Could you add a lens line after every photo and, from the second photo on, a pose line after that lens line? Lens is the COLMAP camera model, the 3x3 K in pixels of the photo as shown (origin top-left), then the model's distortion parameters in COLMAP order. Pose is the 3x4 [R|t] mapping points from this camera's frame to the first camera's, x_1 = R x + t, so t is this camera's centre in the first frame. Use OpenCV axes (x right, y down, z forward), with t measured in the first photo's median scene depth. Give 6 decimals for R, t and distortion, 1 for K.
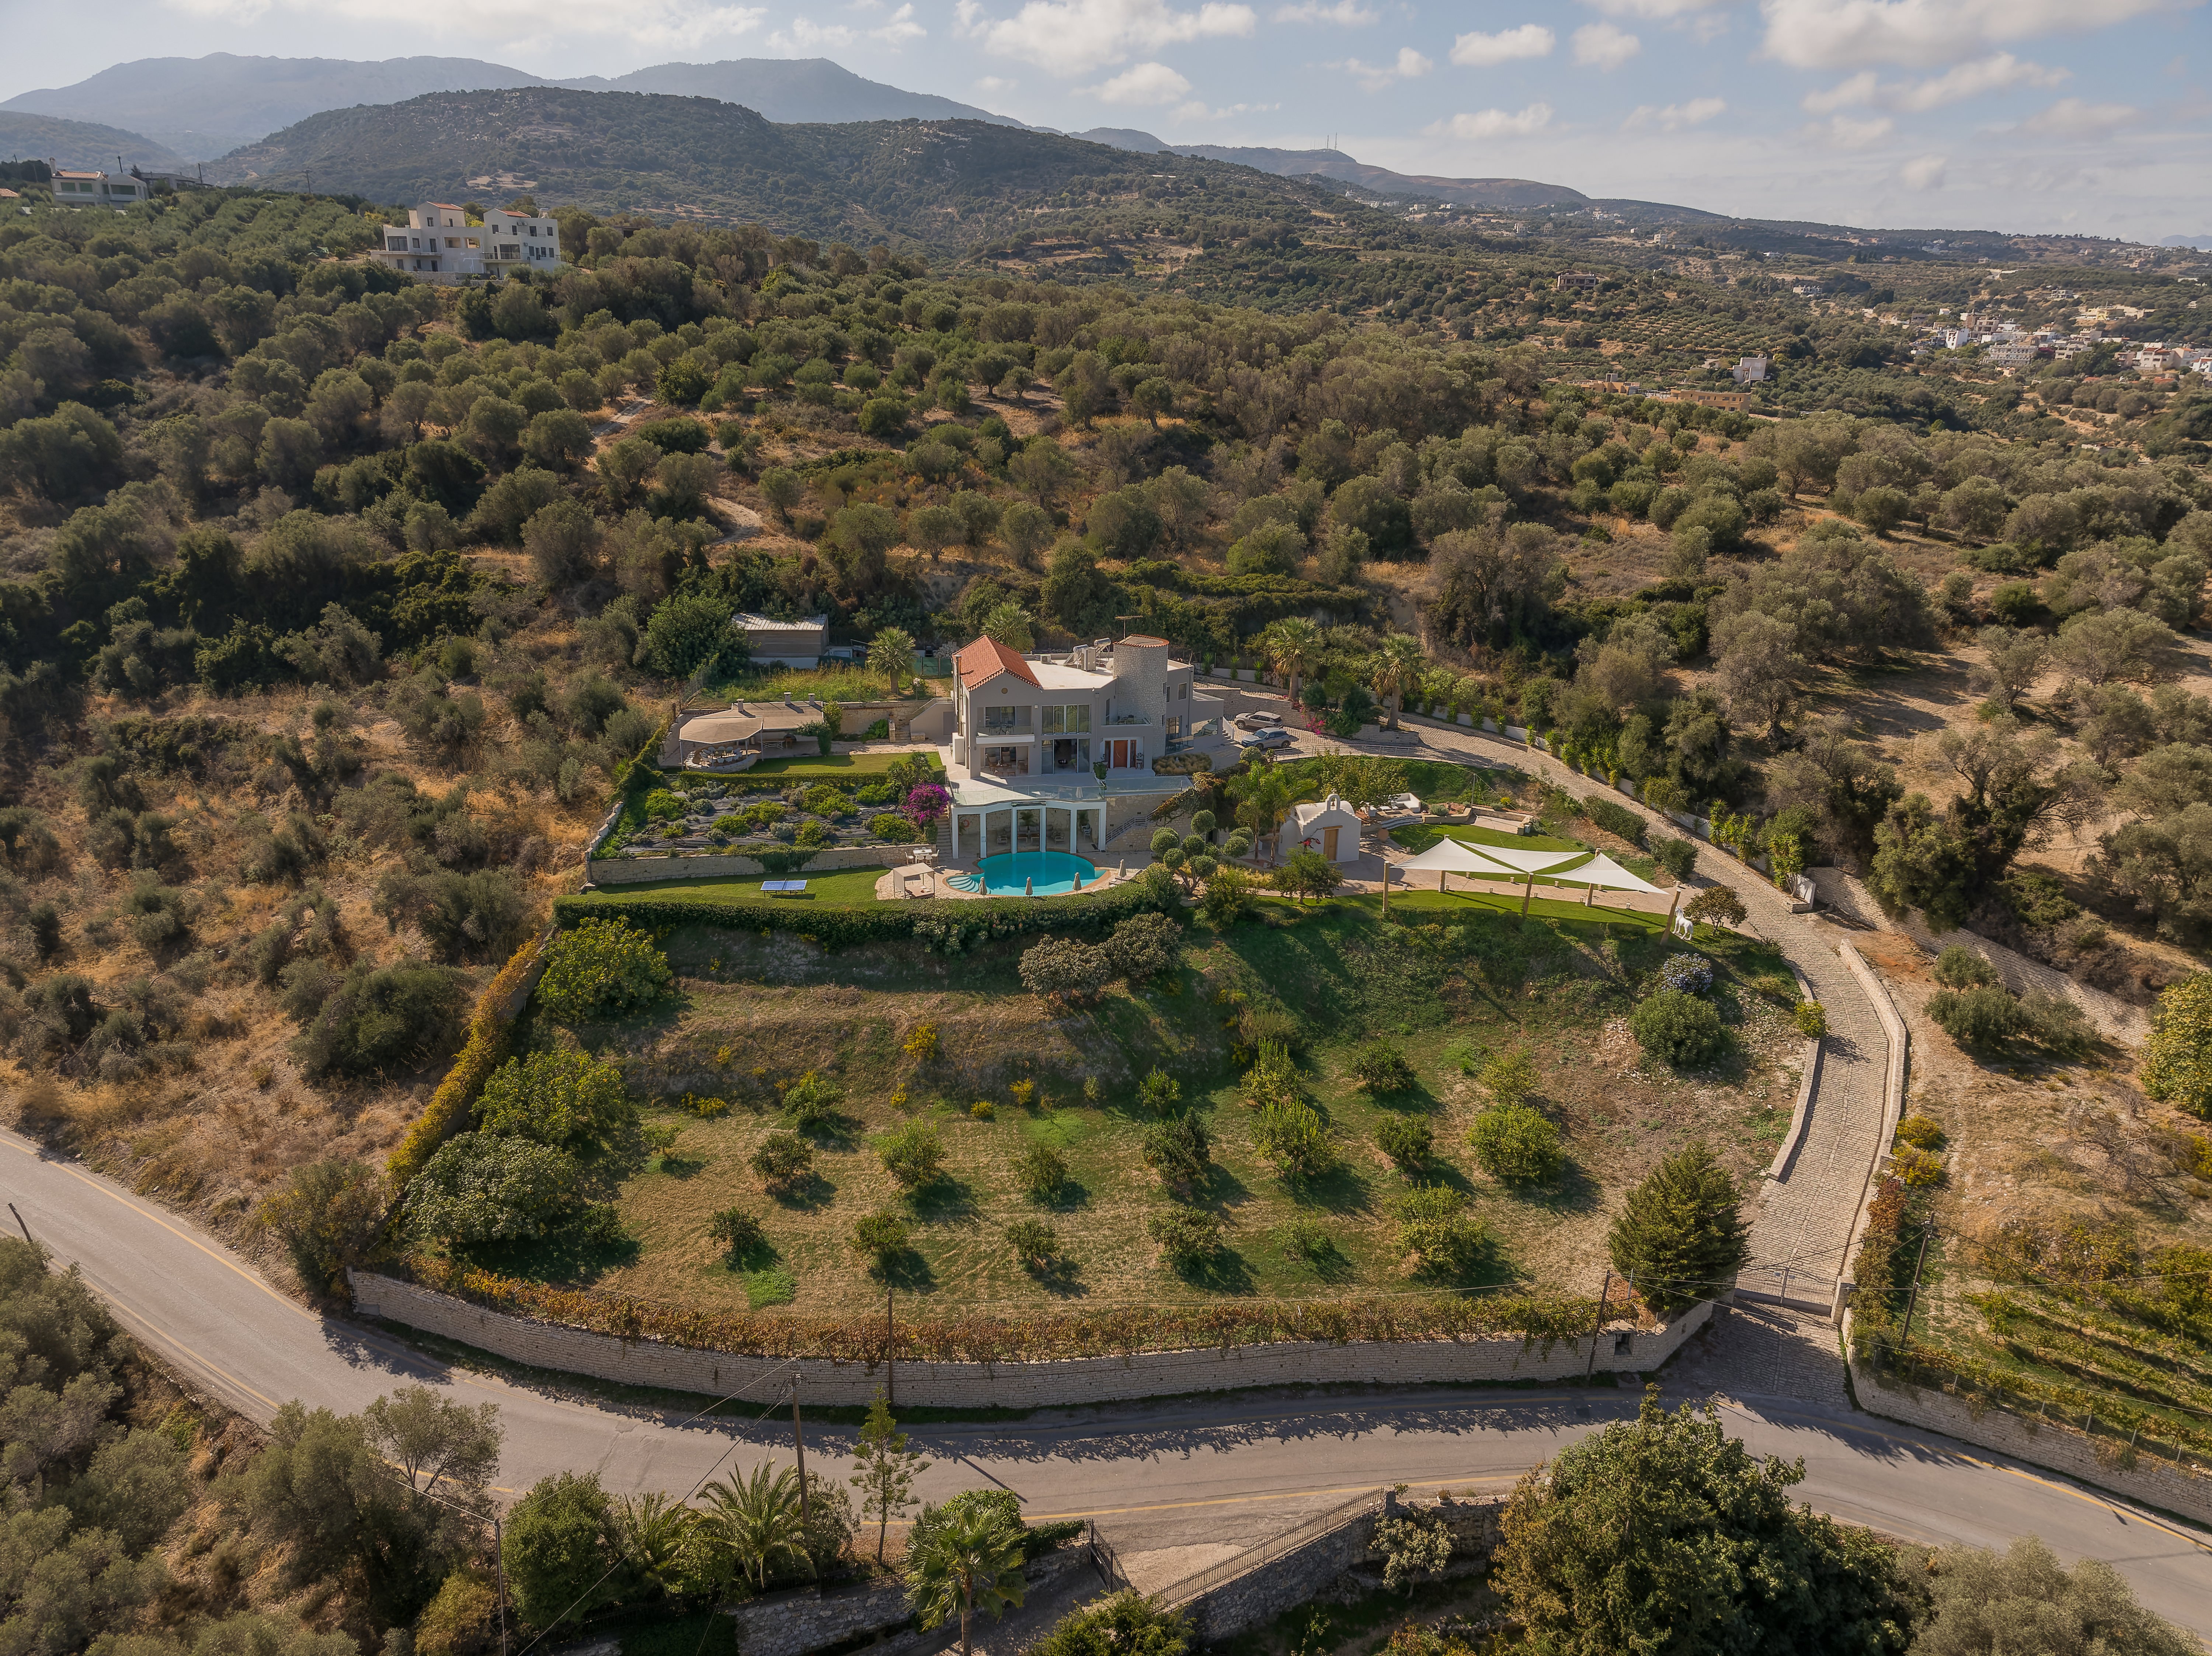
lens RADIAL K [[1508.8, 0, 1106.5], [0, 1508.8, 822.2], [0, 0, 1]] dist [-0.004681, 0.000304]
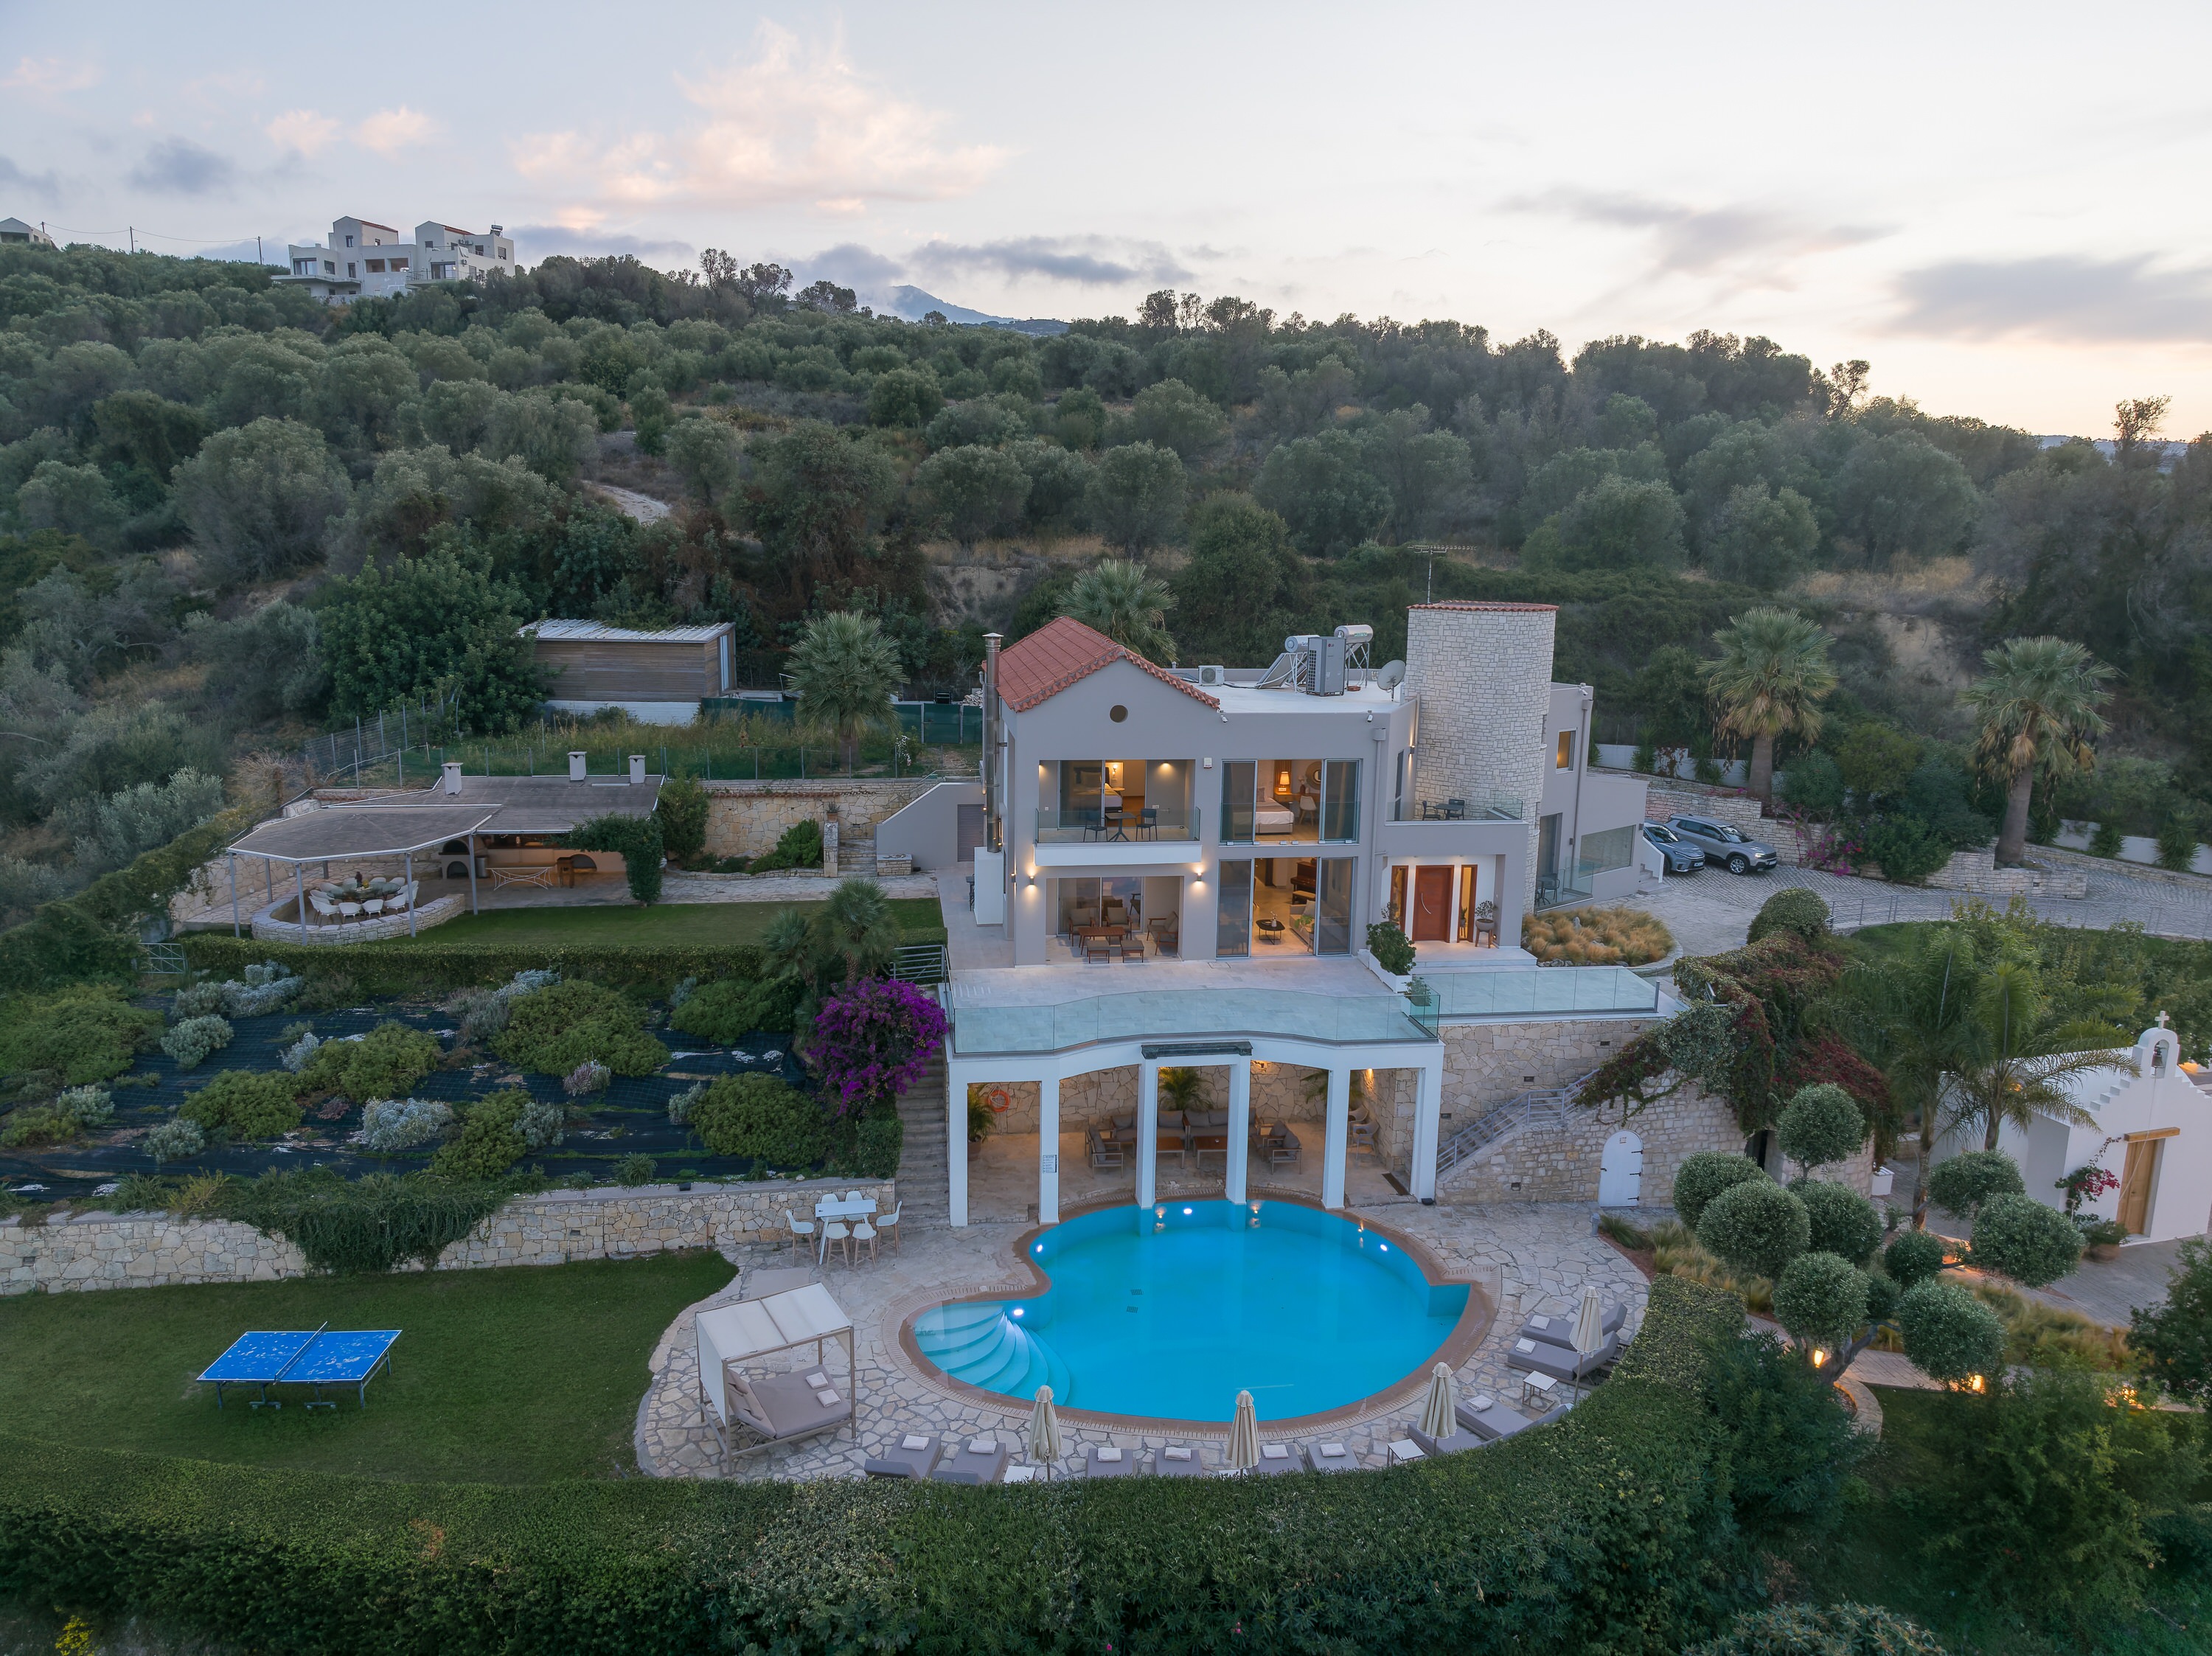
lens RADIAL K [[1508.8, 0, 1106.5], [0, 1508.8, 822.2], [0, 0, 1]] dist [-0.004681, 0.000304]
pose [[0.998989, 0.008405, -0.044164, -0.052345], [-0.014118, 0.991323, -0.130689, -0.016226], [0.042683, 0.131180, 0.990439, 0.628399]]
